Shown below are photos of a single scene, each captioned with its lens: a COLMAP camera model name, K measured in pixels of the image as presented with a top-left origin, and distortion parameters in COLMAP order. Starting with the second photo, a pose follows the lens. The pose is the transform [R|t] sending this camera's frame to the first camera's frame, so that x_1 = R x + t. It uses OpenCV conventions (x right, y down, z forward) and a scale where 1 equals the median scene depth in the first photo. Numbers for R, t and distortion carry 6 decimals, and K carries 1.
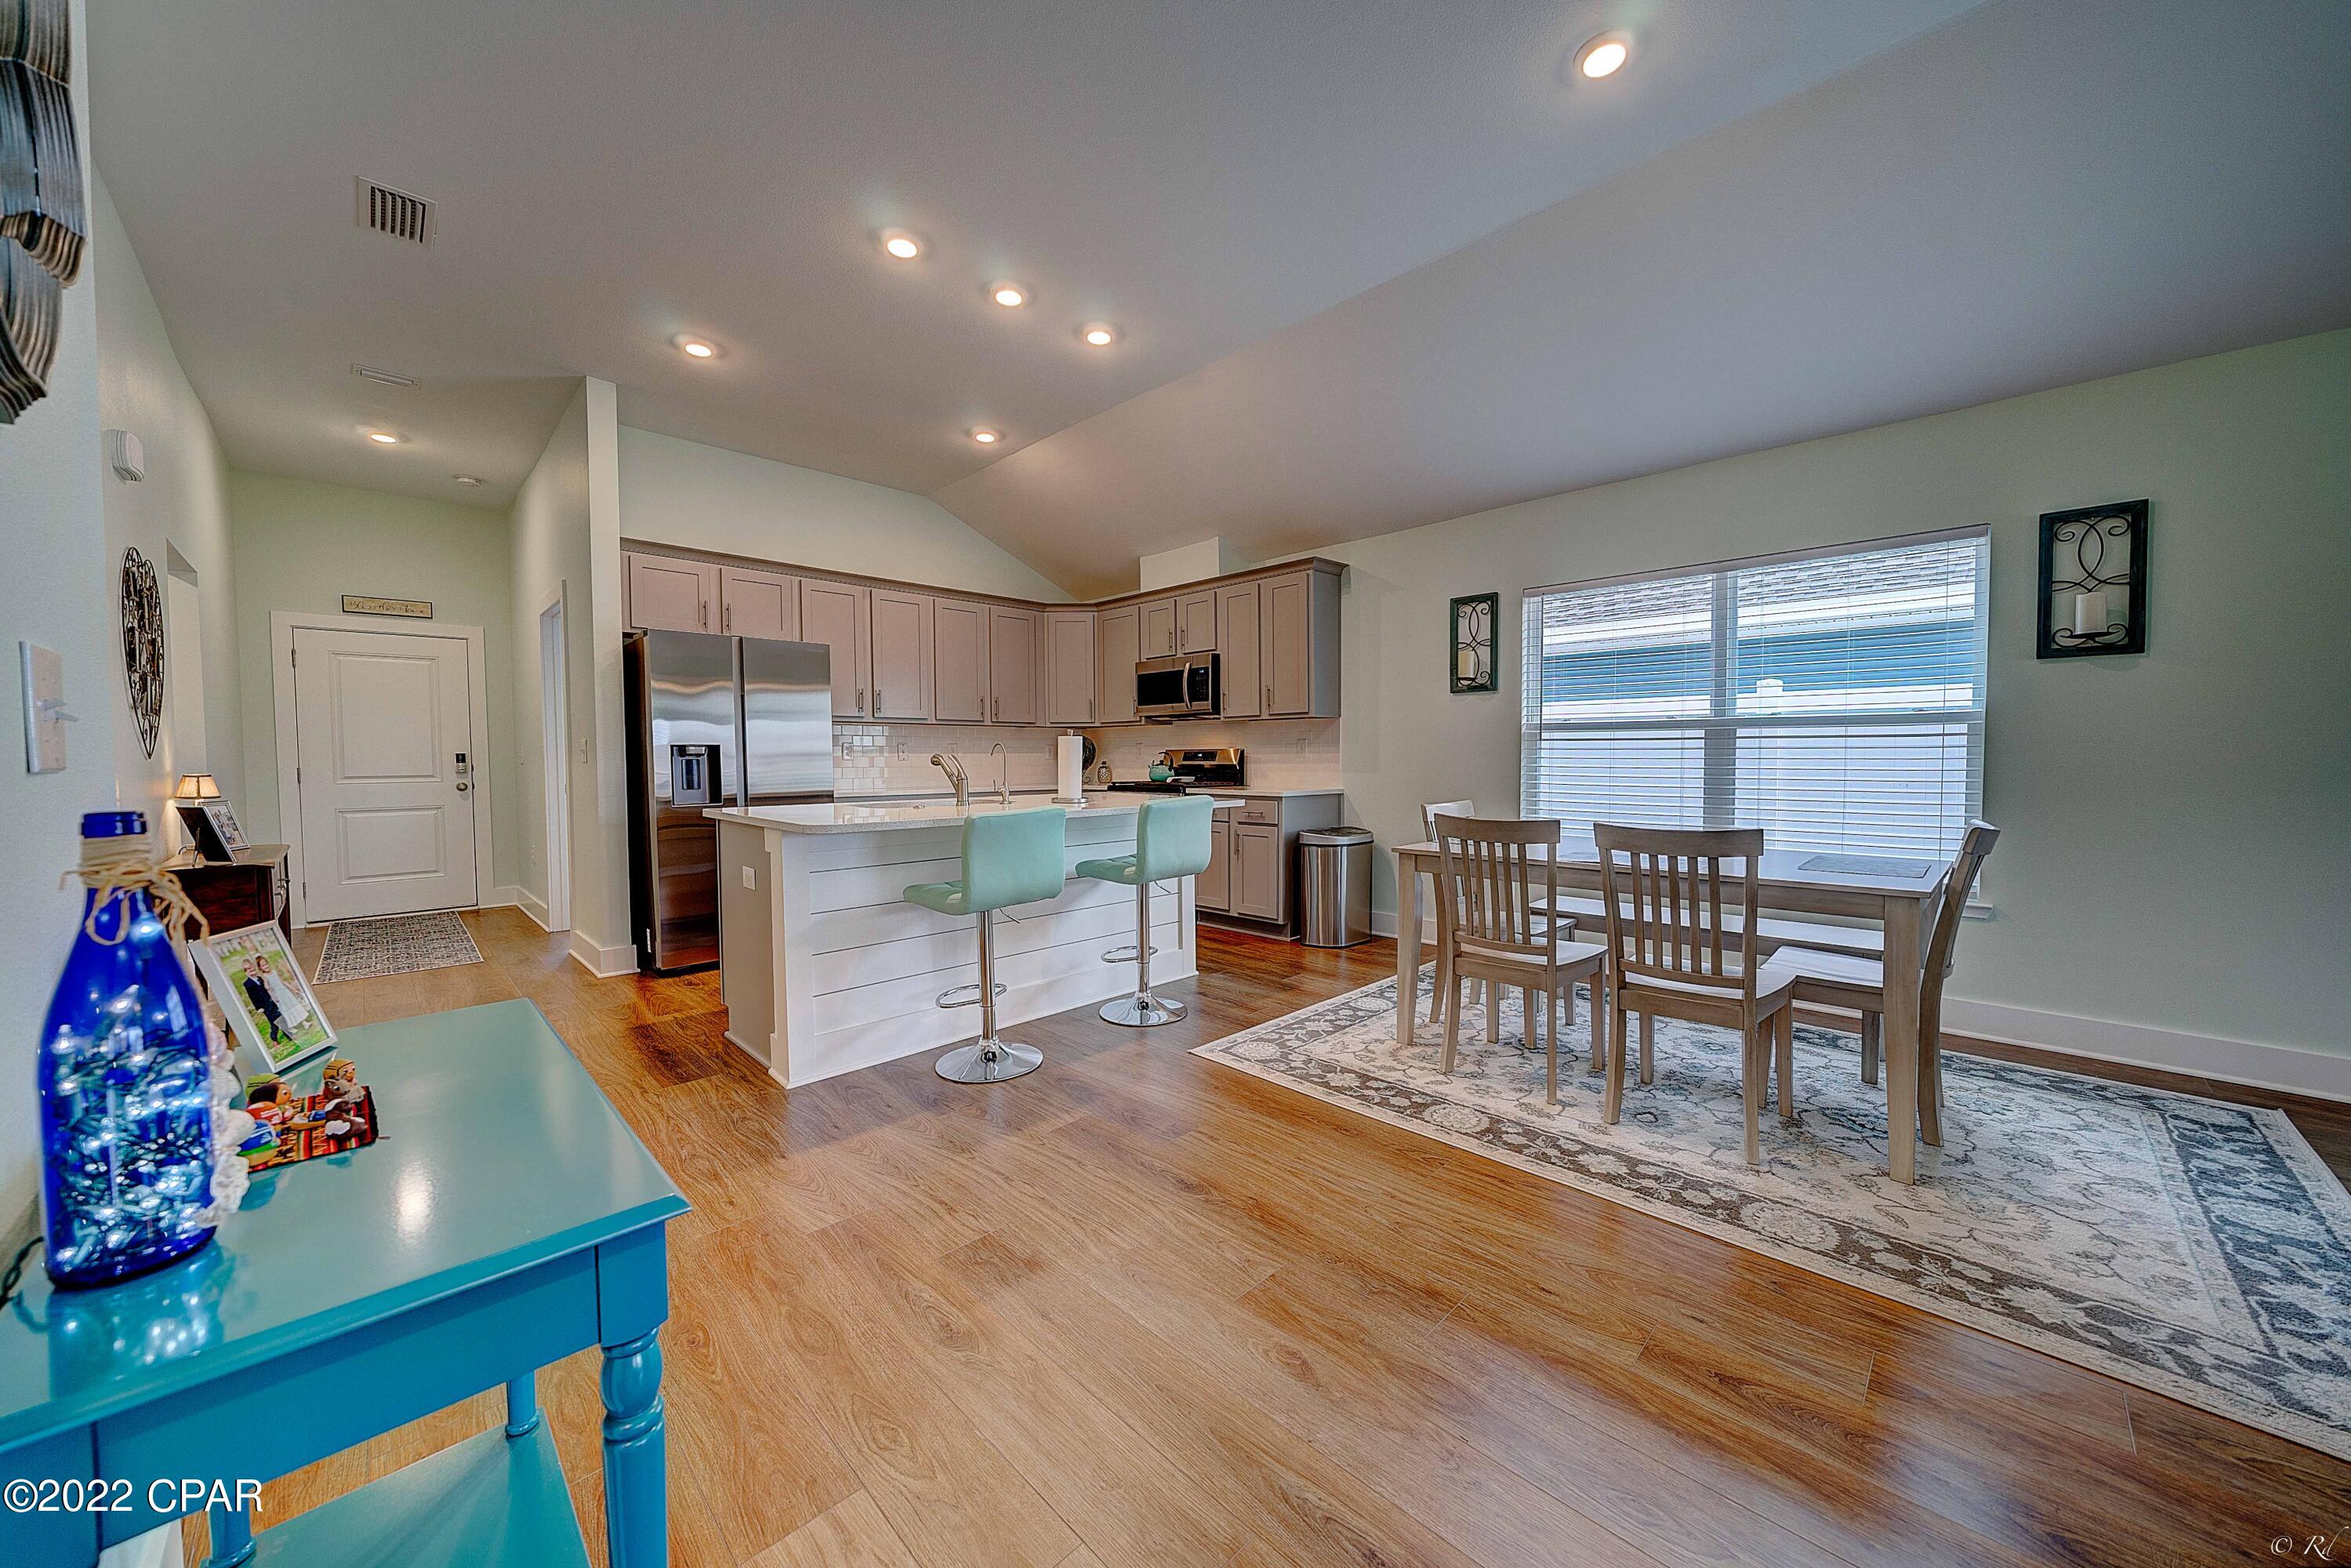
lens RADIAL K [[822.0, 0, 1170.6], [0, 822.0, 786.1], [0, 0, 1]] dist [-0.006916, -0.000029]
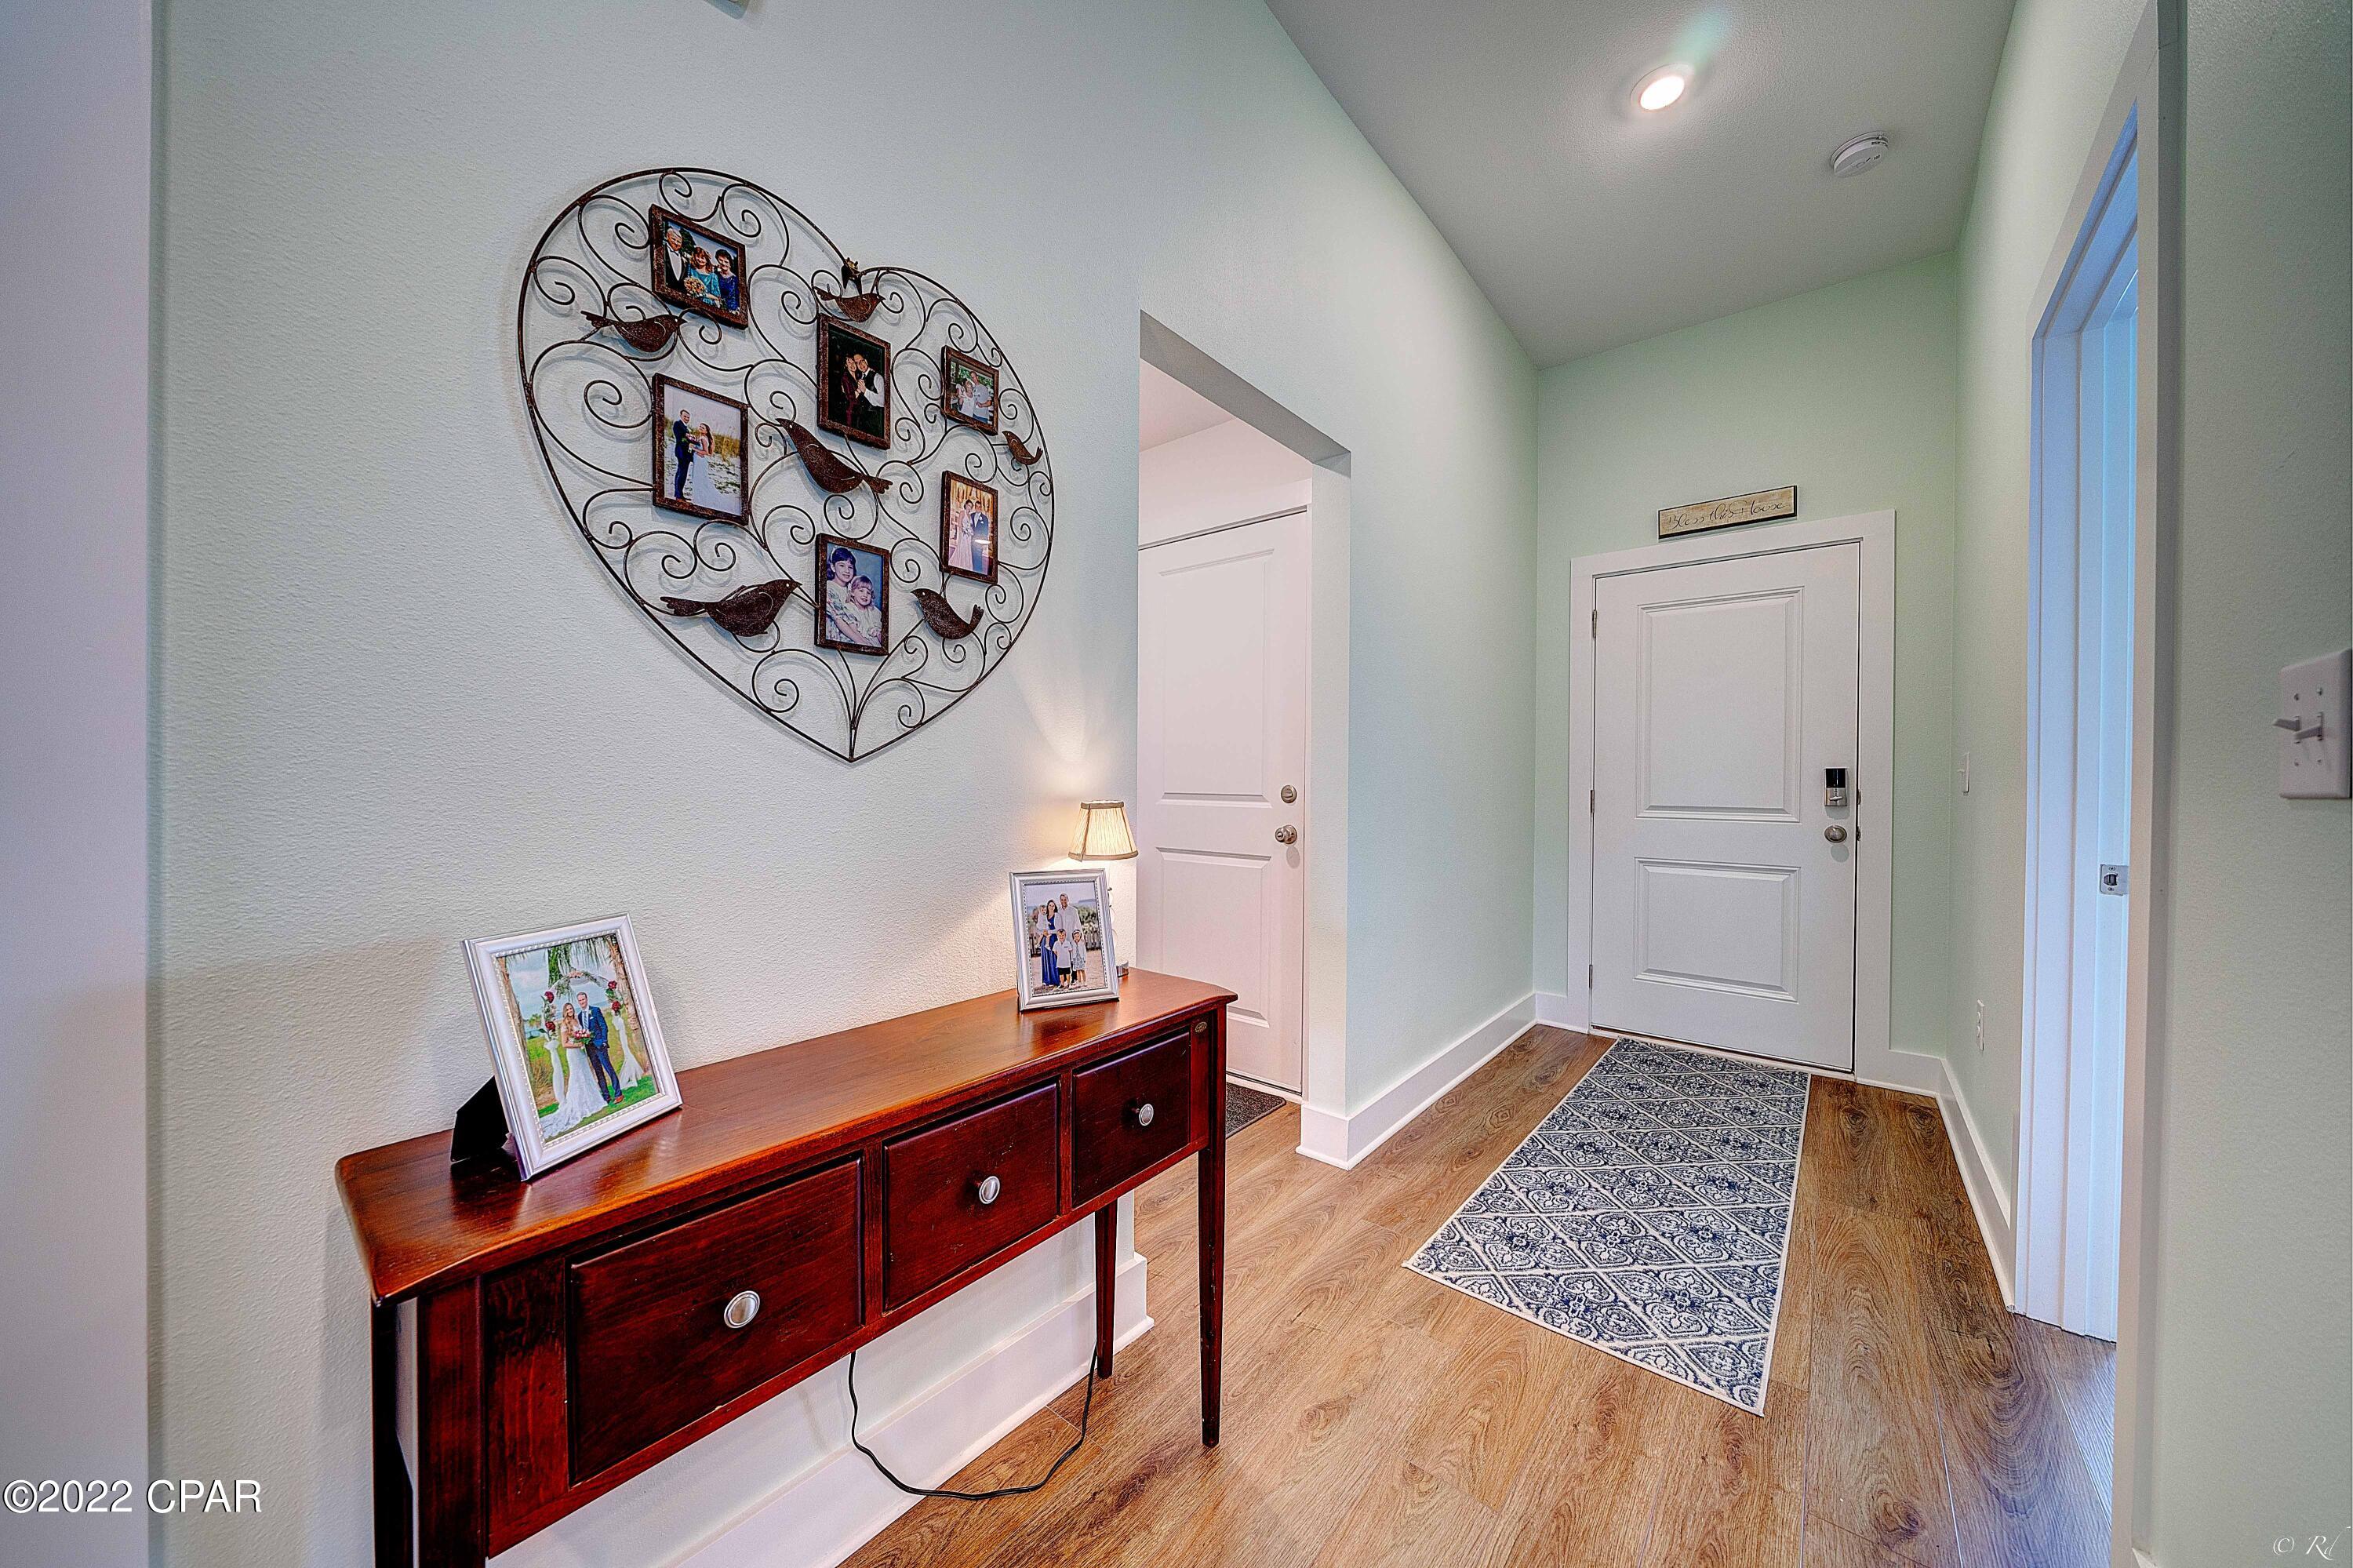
lens RADIAL K [[802.6, 0, 1176.5], [0, 802.6, 784.0], [0, 0, 1]] dist [-0.006402, 0.000041]
pose [[0.100535, 0.013477, -0.994842, -0.656580], [-0.043538, 0.999010, 0.009134, -0.026812], [0.993980, 0.042396, 0.101022, 0.857080]]
